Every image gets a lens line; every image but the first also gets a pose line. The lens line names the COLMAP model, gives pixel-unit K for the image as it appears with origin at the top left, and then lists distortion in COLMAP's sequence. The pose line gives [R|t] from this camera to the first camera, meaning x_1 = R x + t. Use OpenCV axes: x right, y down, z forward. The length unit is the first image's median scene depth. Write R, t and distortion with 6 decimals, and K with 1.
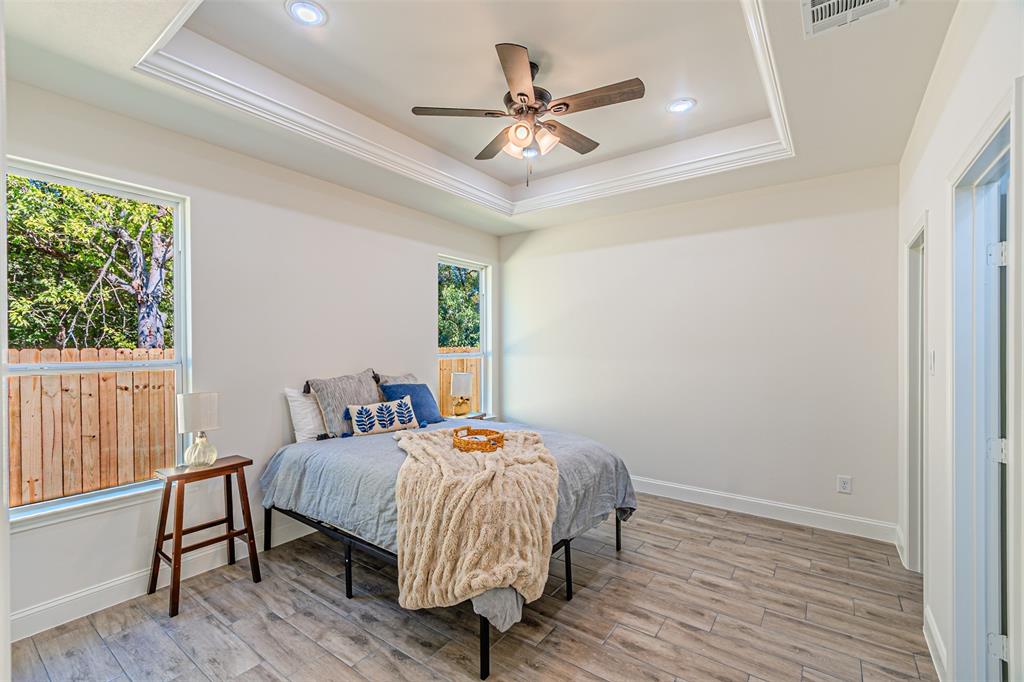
lens RADIAL K [[447.8, 0, 502.1], [0, 447.8, 343.8], [0, 0, 1]] dist [-0.000662, 0.000171]
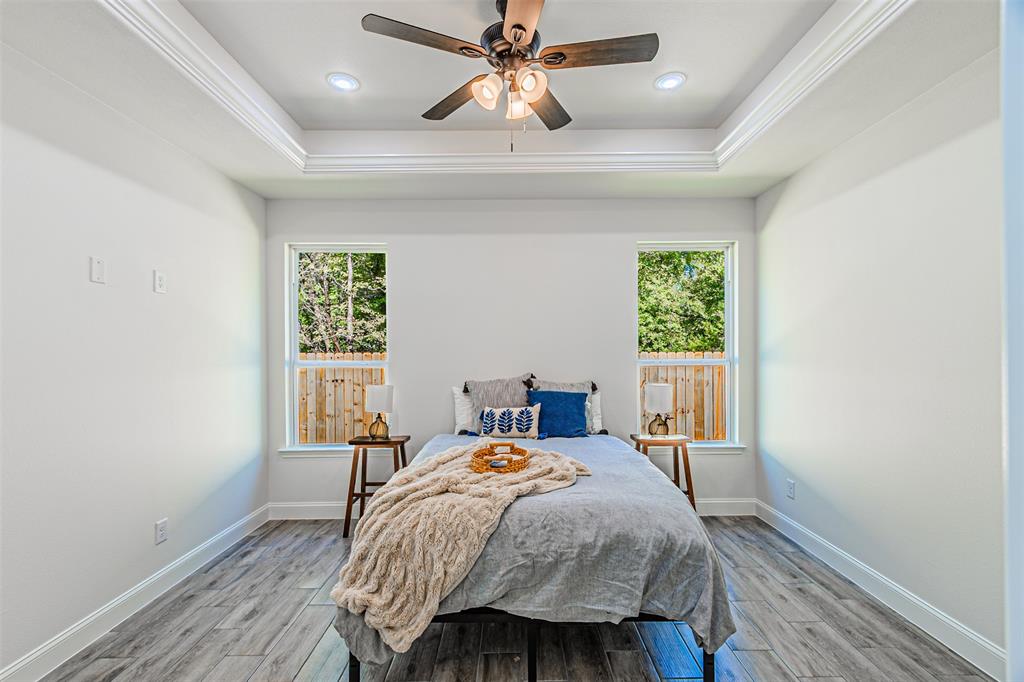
lens RADIAL K [[447.8, 0, 509.2], [0, 447.8, 347.7], [0, 0, 1]] dist [-0.000662, 0.000171]
pose [[0.597096, -0.003568, -0.802162, 0.536024], [0.006589, 0.999978, 0.000456, -0.002689], [0.802143, -0.005557, 0.597106, 0.405399]]
